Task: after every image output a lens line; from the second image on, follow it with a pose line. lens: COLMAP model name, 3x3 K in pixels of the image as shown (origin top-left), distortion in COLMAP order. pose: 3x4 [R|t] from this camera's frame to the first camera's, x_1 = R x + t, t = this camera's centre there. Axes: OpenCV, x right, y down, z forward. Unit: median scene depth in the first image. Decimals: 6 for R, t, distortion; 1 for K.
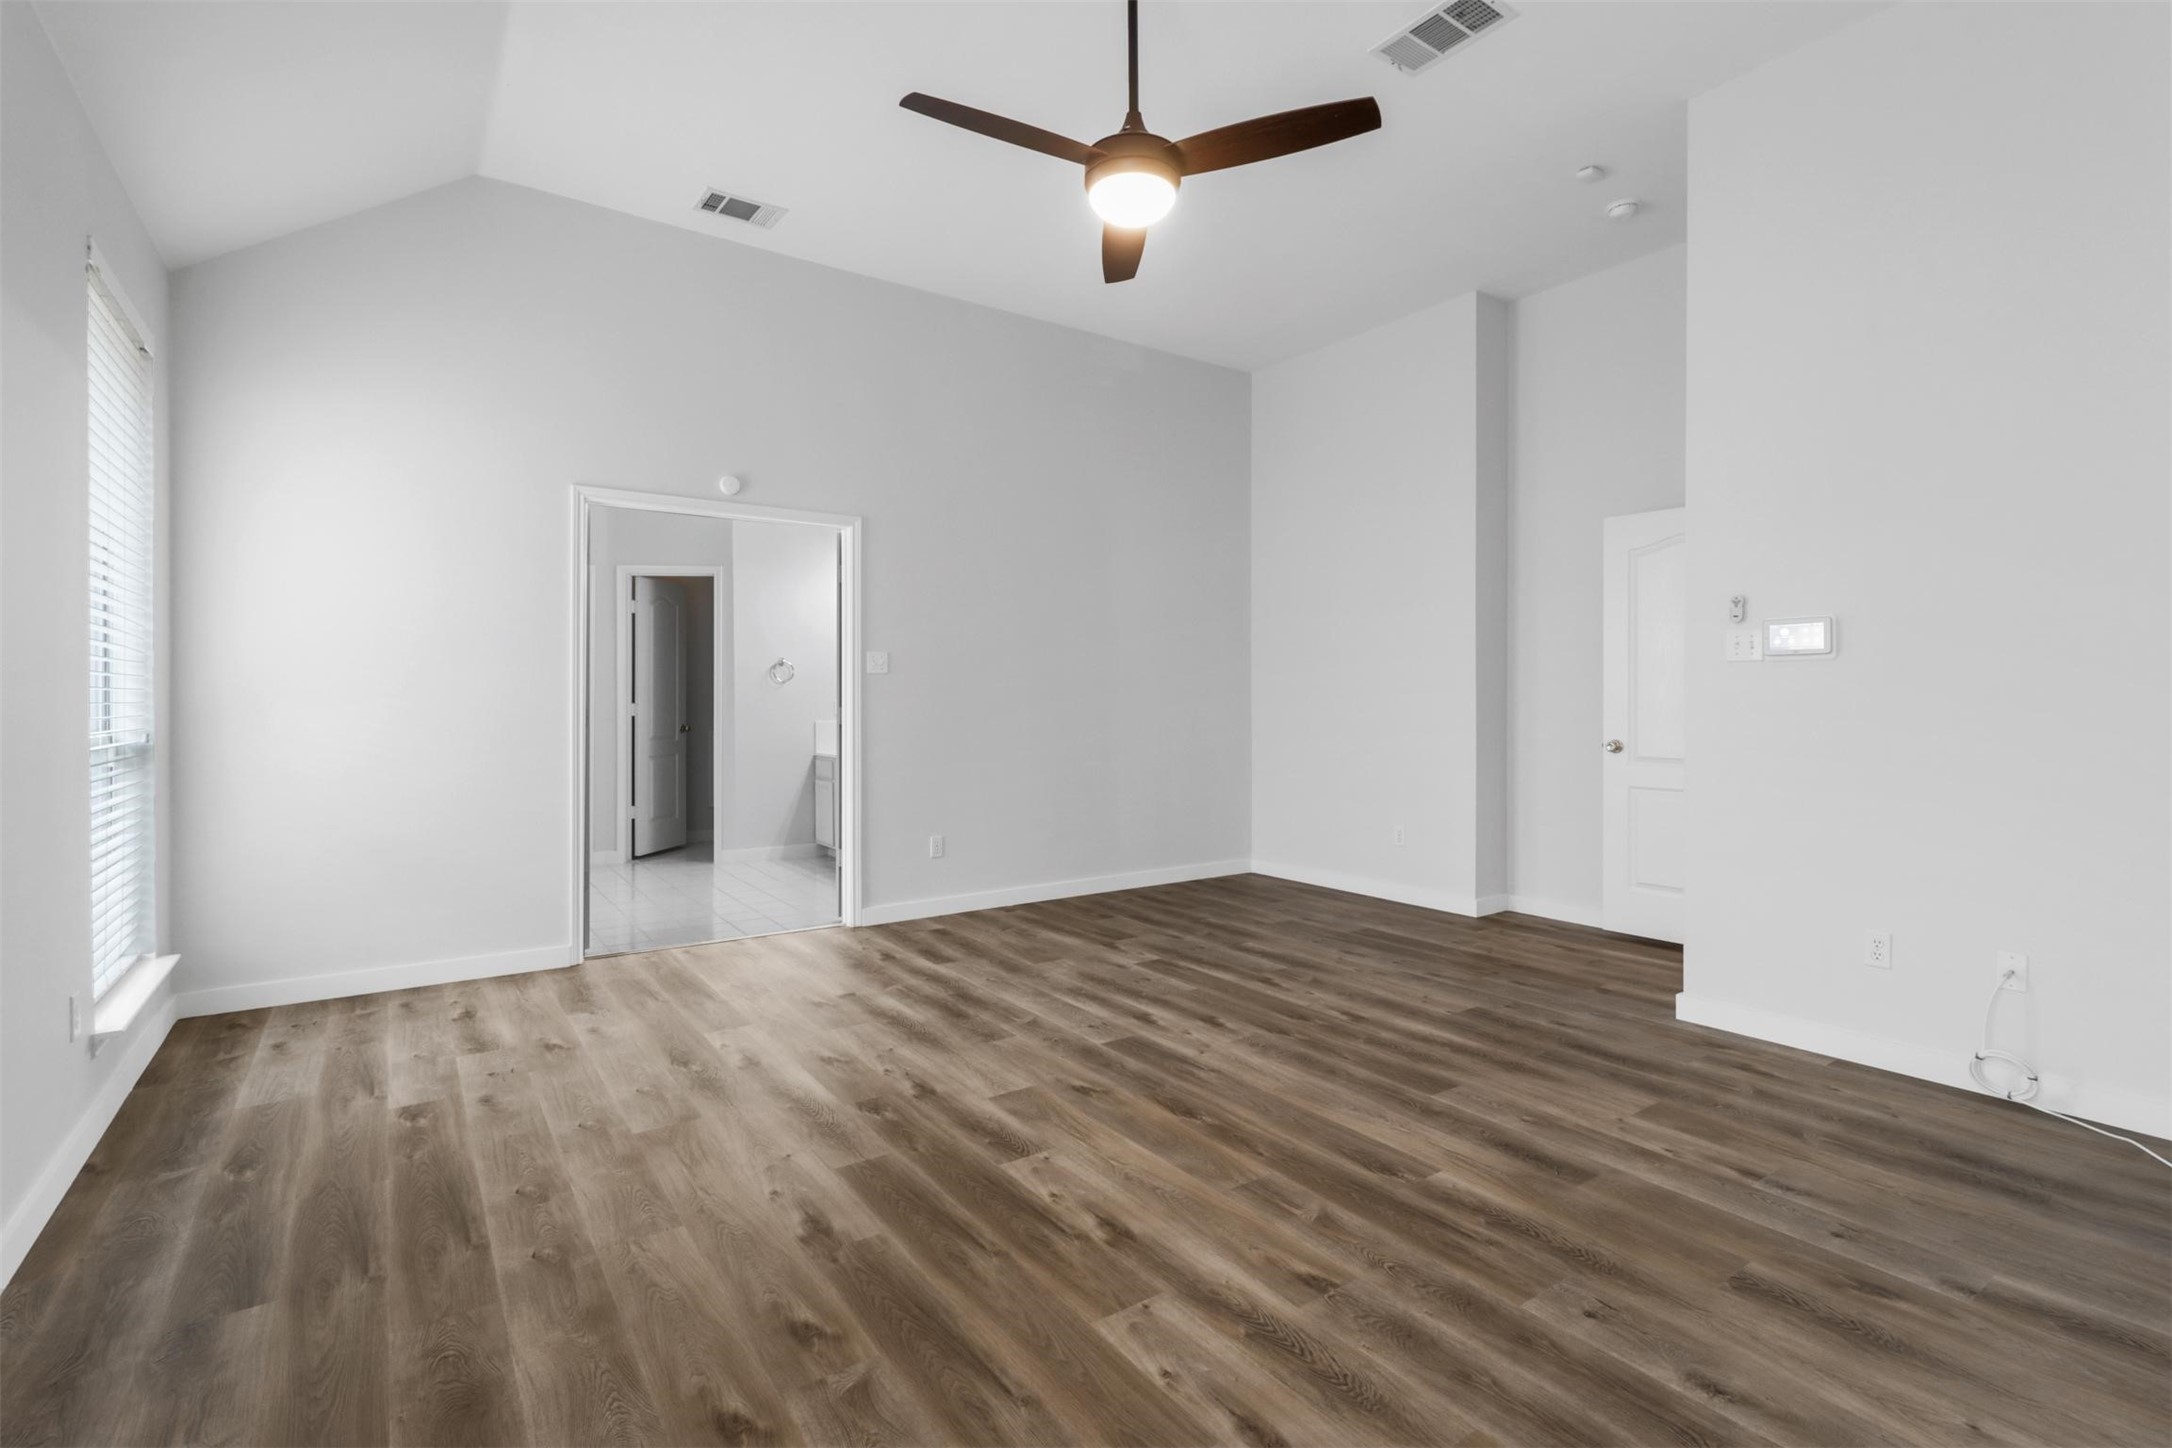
lens RADIAL K [[1006.0, 0, 1072.1], [0, 1006.0, 700.4], [0, 0, 1]] dist [-0.002447, 0.000216]
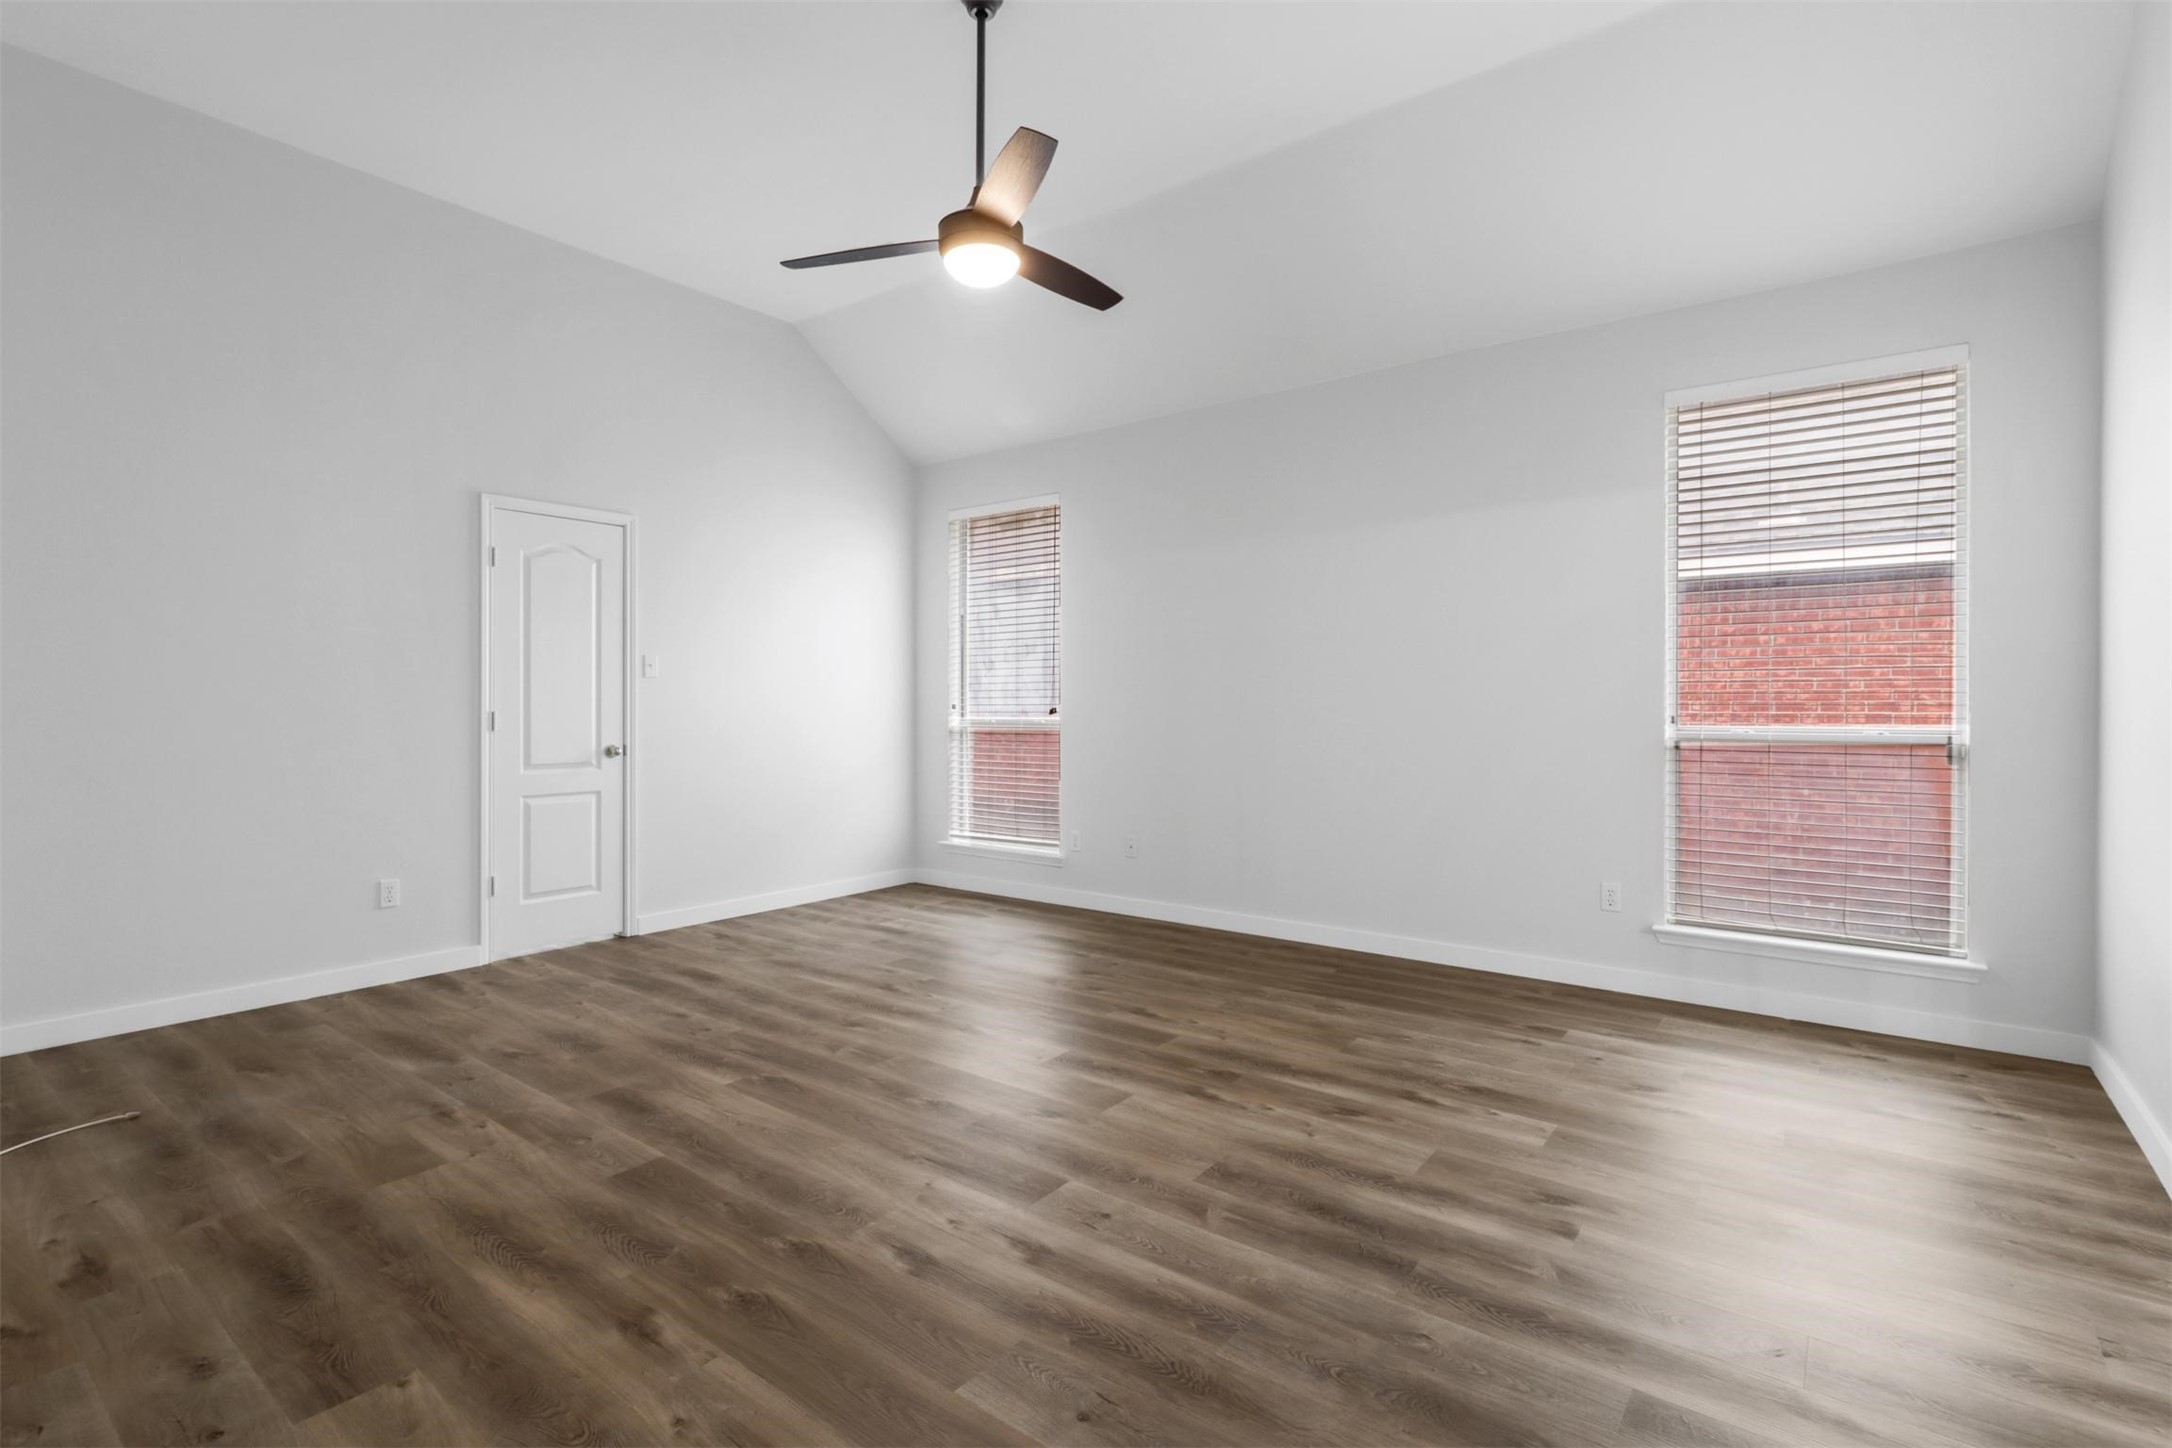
lens RADIAL K [[1006.0, 0, 1072.1], [0, 1006.0, 700.4], [0, 0, 1]] dist [-0.002447, 0.000216]
pose [[-0.953274, 0.000121, -0.302108, 0.288160], [-0.000385, 0.999999, 0.001617, -0.005174], [0.302107, 0.001658, -0.953272, 1.990336]]
